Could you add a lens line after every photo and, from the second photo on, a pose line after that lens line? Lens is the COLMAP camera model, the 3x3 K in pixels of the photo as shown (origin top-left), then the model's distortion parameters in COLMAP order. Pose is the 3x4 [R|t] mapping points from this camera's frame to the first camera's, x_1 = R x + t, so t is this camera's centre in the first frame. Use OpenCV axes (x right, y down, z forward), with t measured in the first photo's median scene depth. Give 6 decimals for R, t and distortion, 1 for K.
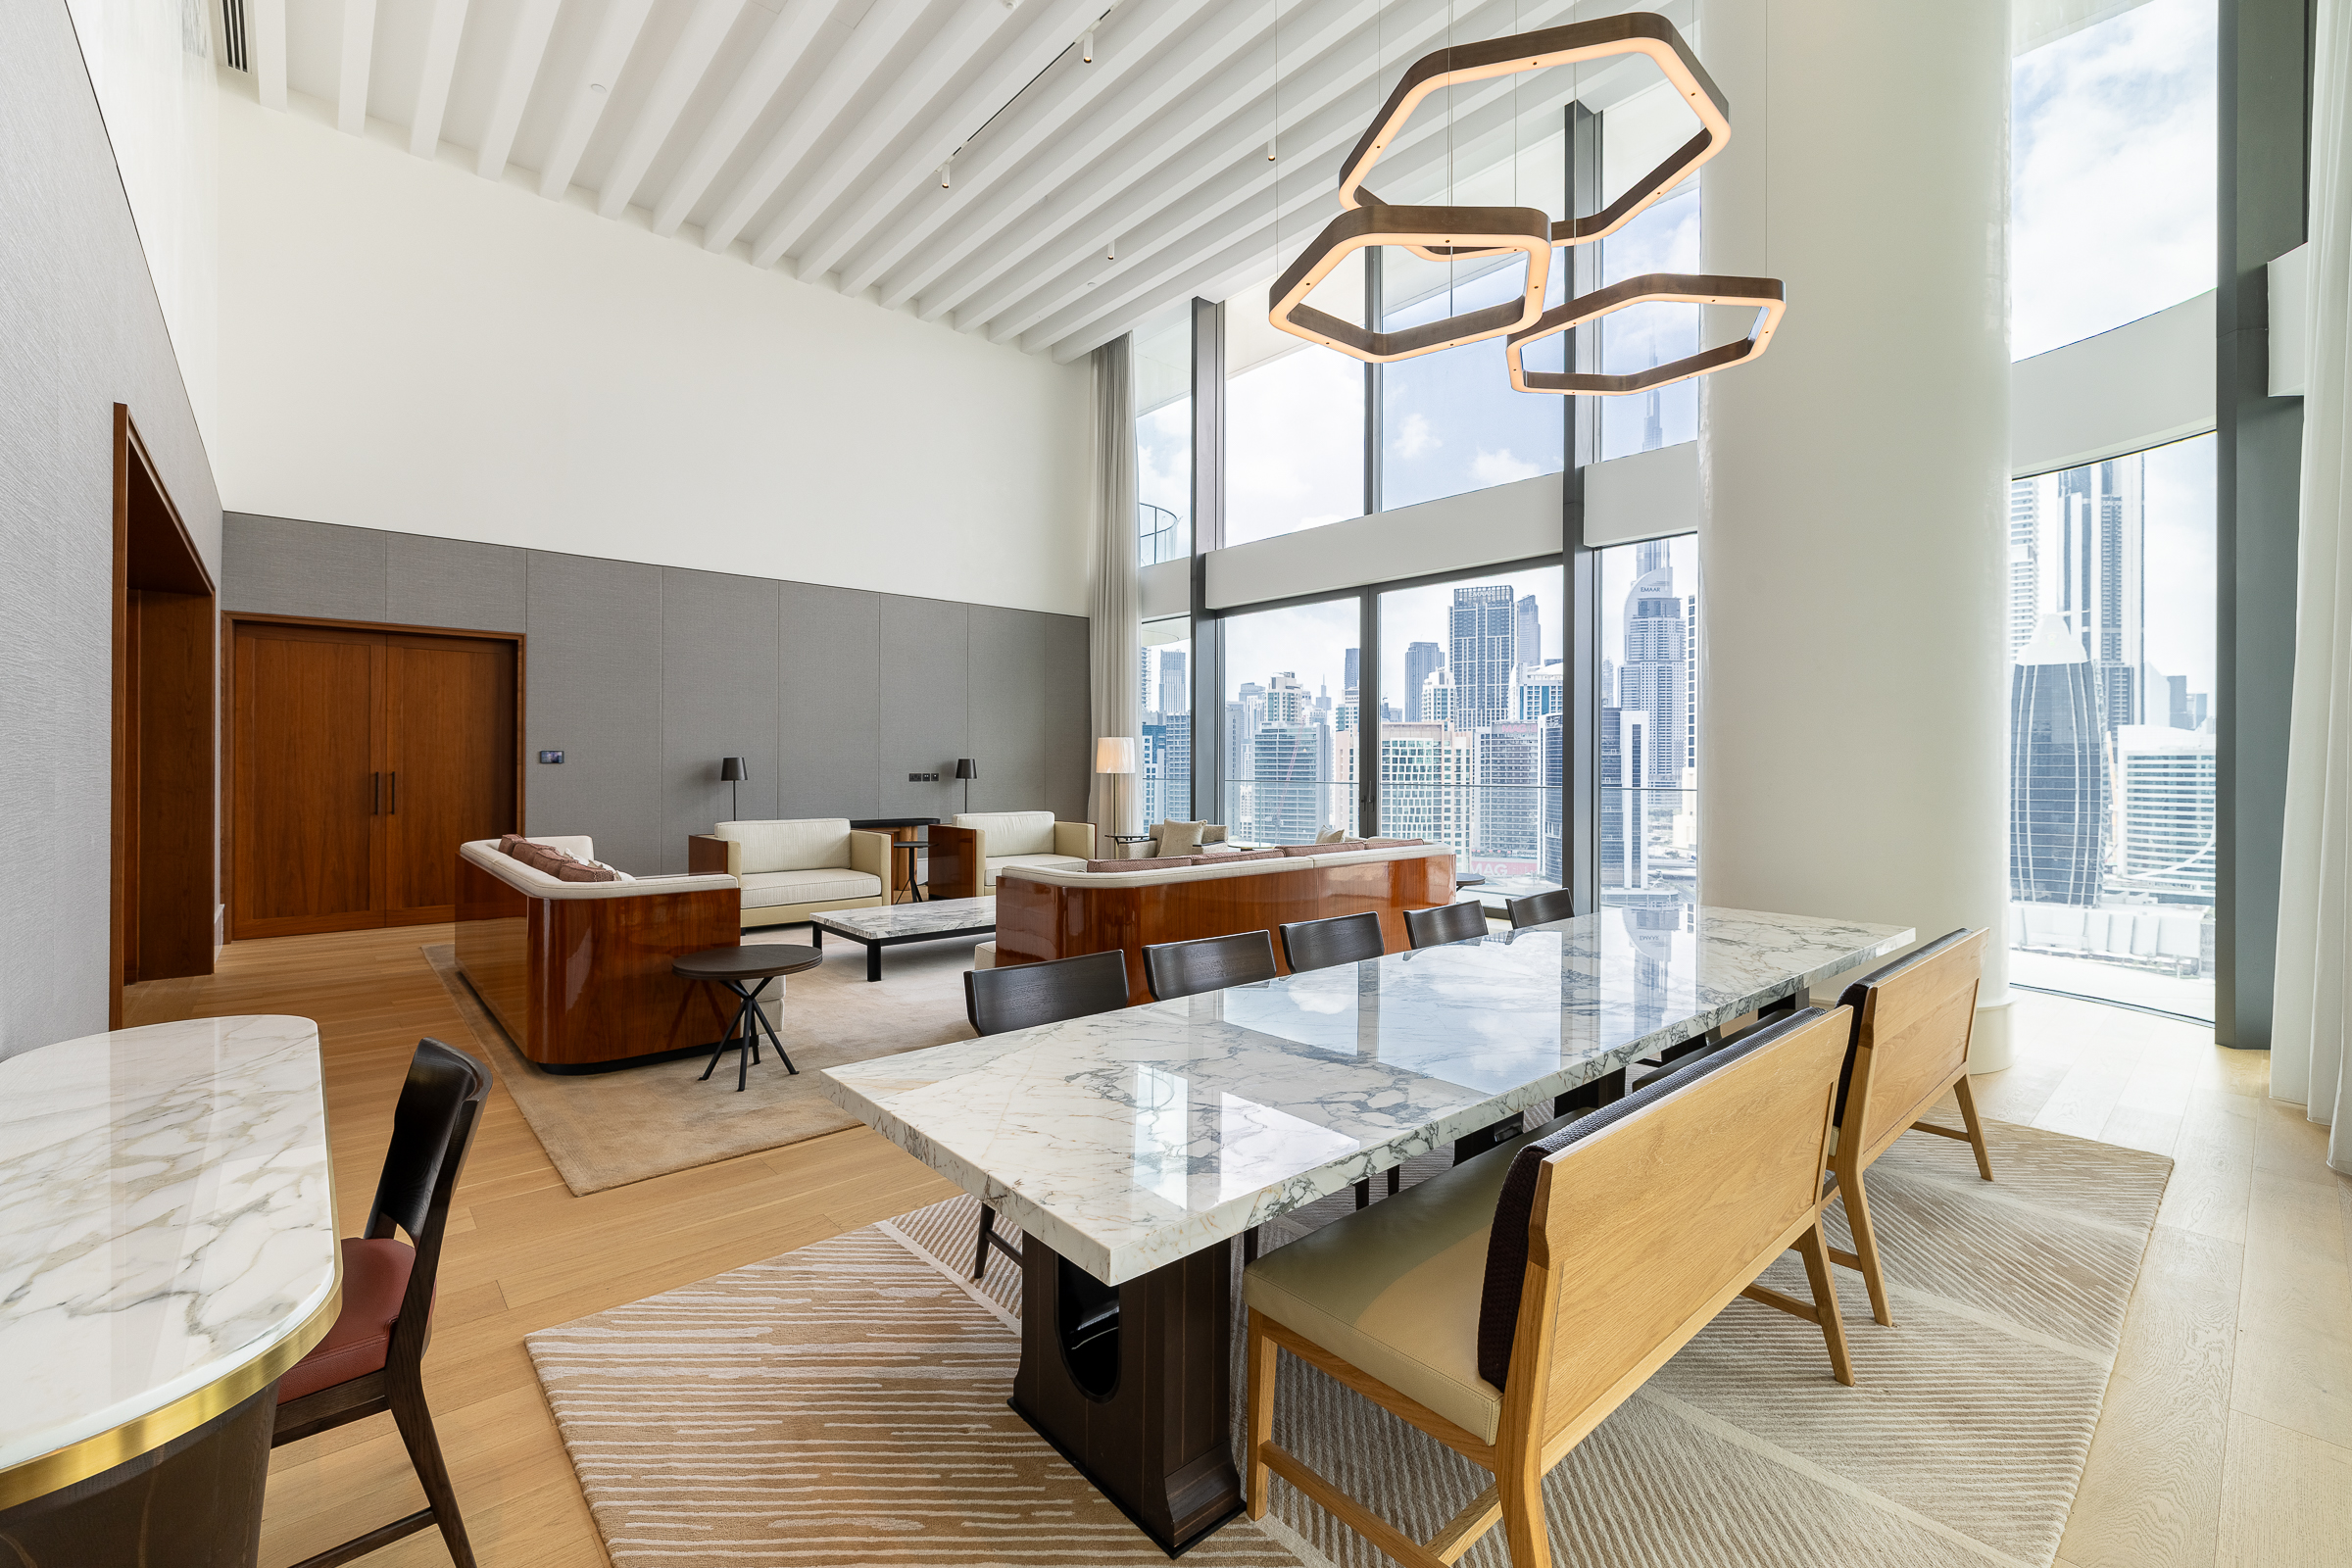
lens RADIAL K [[991.0, 0, 1170.2], [0, 991.0, 765.0], [0, 0, 1]] dist [-0.001028, 0.000037]
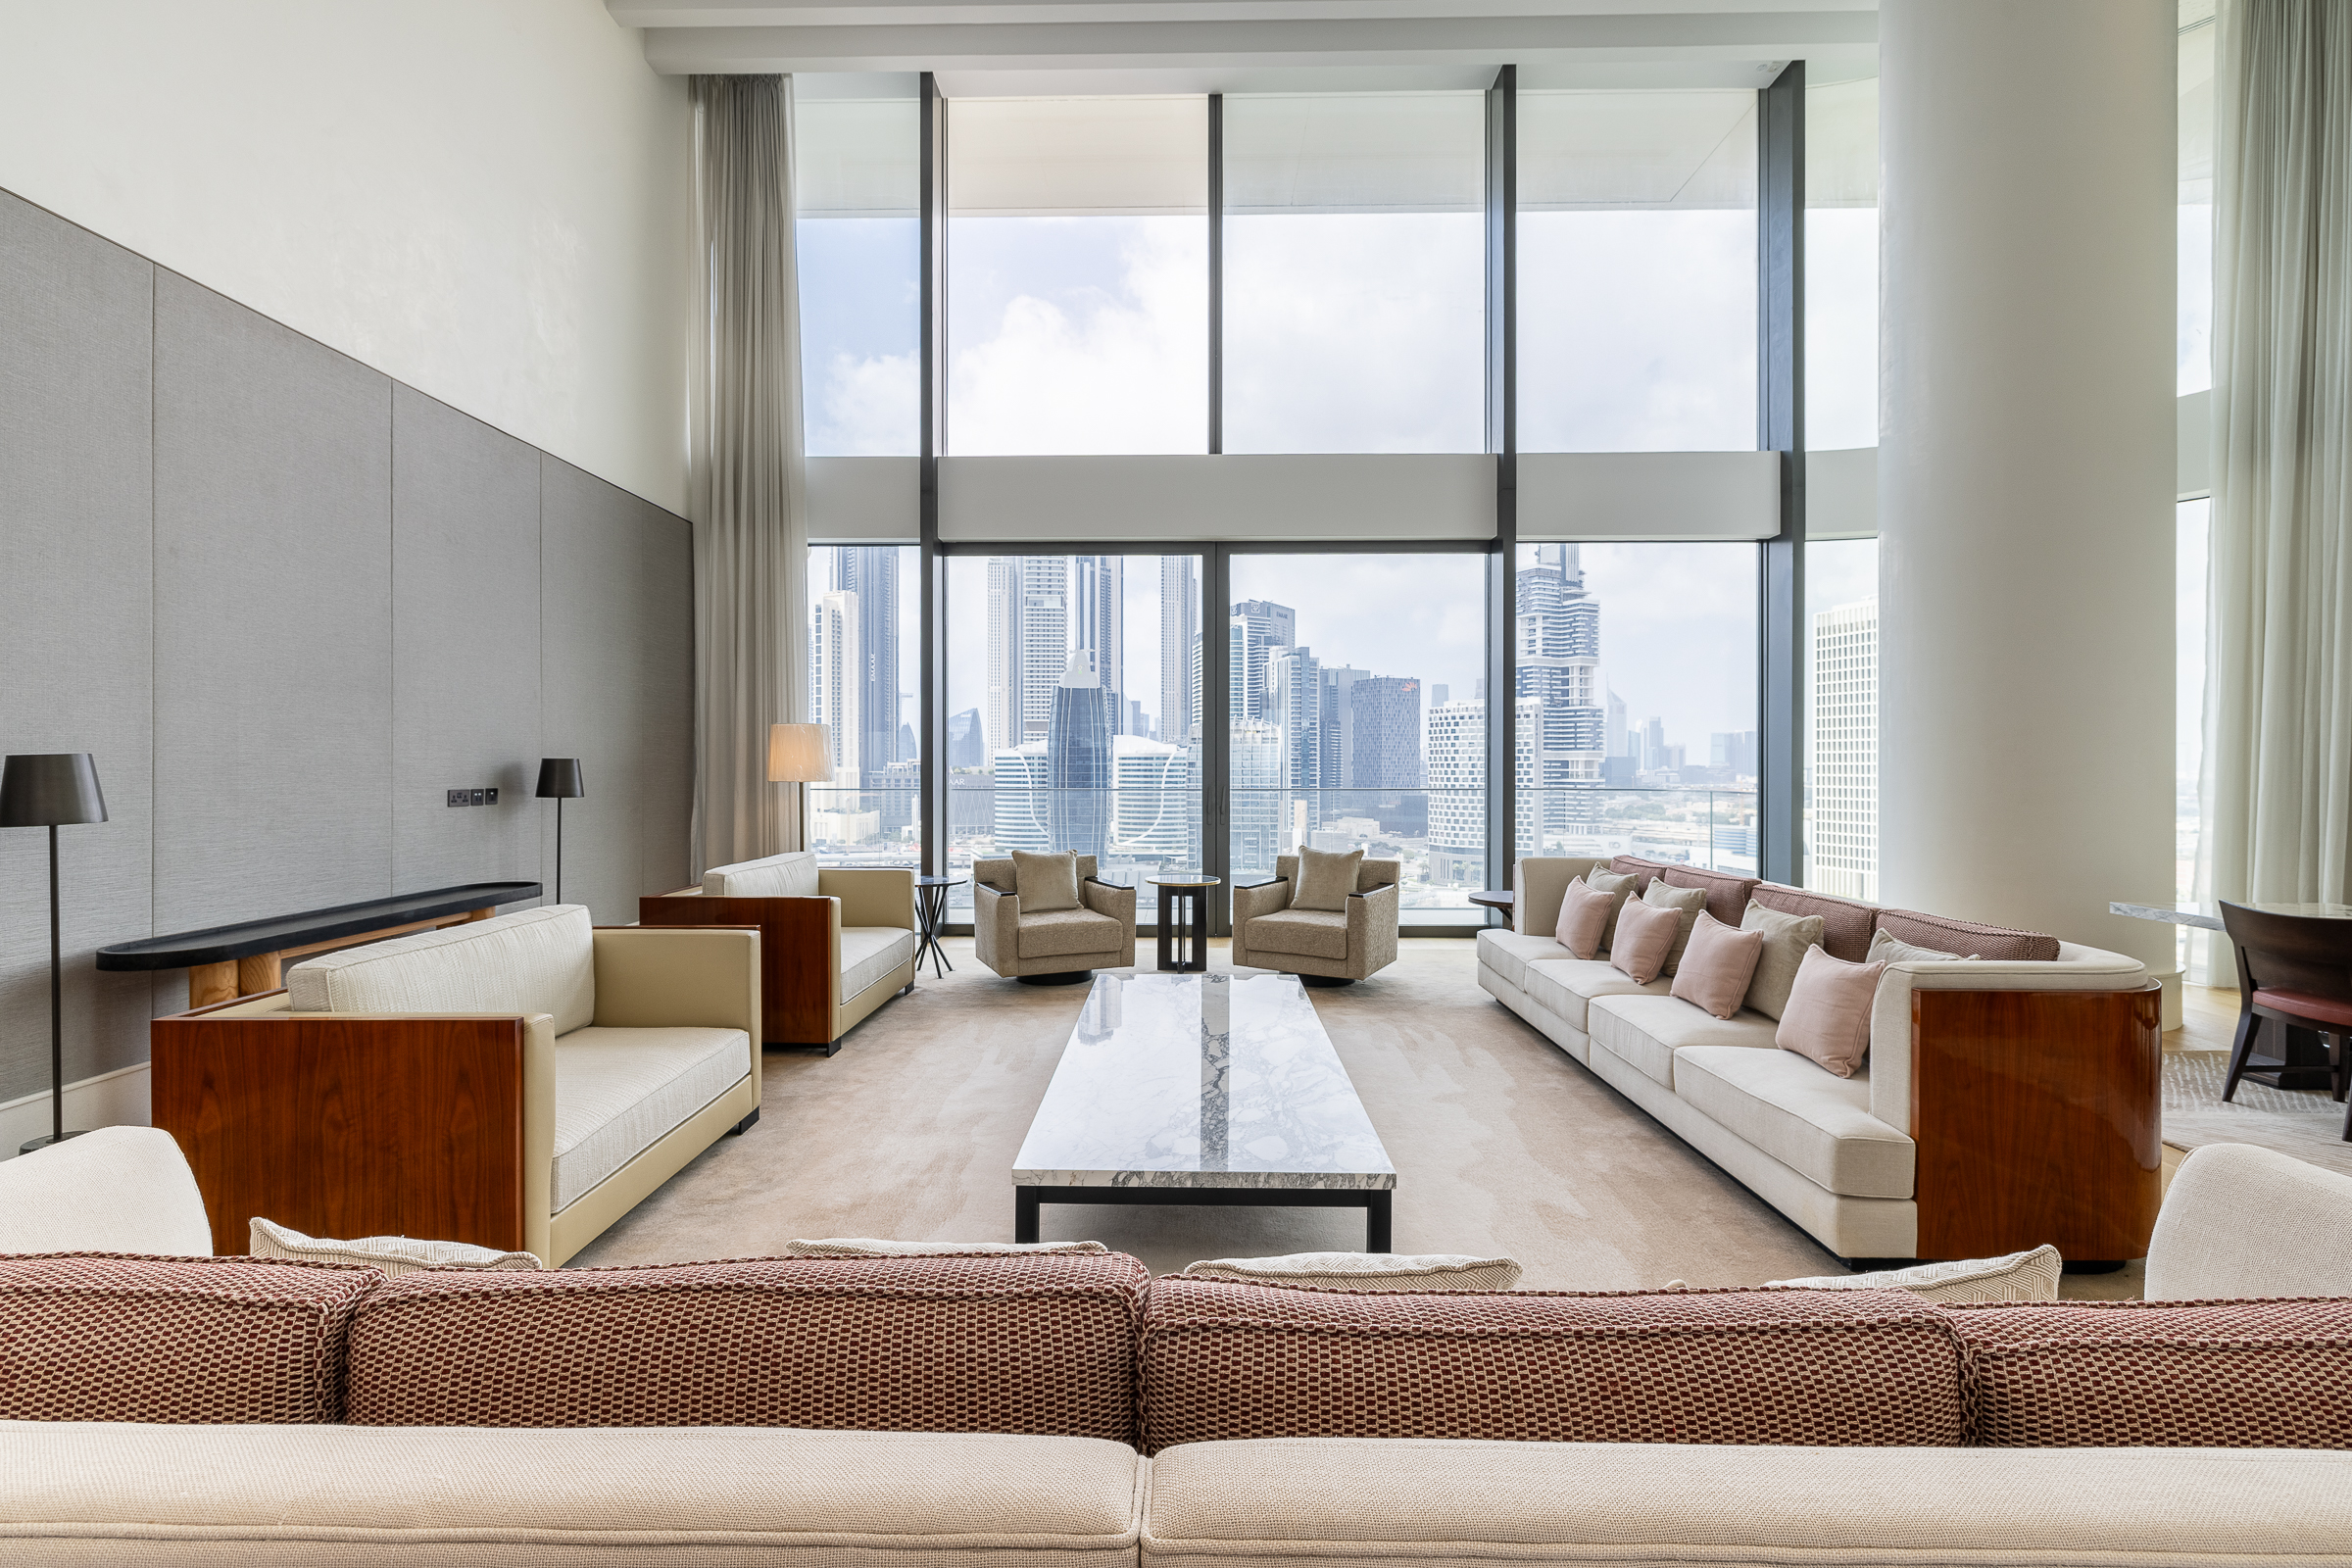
lens RADIAL K [[991.0, 0, 1172.3], [0, 991.0, 768.7], [0, 0, 1]] dist [-0.001028, 0.000037]
pose [[0.670987, -0.005951, 0.741445, -0.352258], [0.002911, 0.999981, 0.005391, -0.002503], [-0.741464, -0.001459, 0.670992, 0.410985]]
